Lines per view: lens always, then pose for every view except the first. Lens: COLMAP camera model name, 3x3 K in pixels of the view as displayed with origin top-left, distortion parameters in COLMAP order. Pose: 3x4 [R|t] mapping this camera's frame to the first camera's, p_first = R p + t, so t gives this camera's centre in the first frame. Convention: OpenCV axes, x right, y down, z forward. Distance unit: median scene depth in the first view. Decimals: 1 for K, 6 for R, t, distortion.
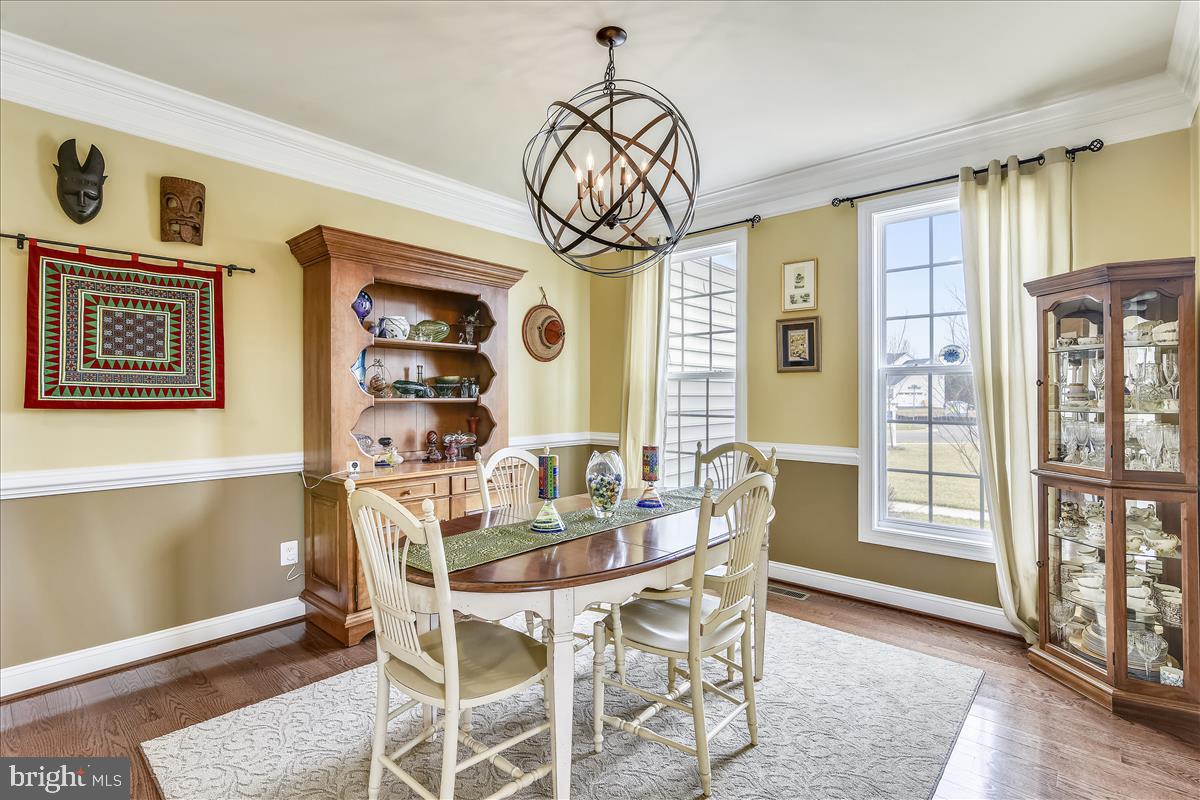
lens RADIAL K [[563.7, 0, 602.0], [0, 563.7, 395.0], [0, 0, 1]] dist [-0.002432, 0.000116]
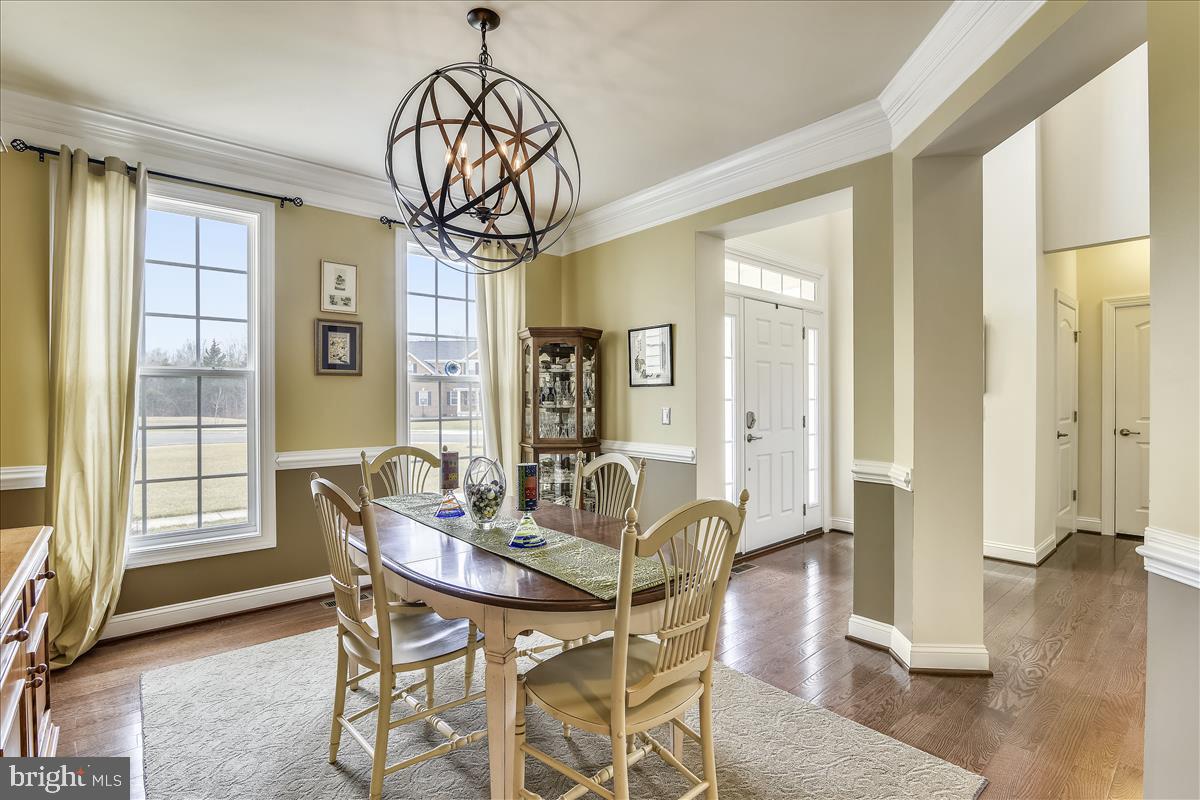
lens RADIAL K [[527.0, 0, 602.9], [0, 527.0, 393.8], [0, 0, 1]] dist [-0.012754, -0.000220]
pose [[0.157750, 0.009457, 0.987434, -0.476111], [0.003566, 0.999942, -0.010146, 0.002119], [-0.987473, 0.005122, 0.157707, 0.400844]]
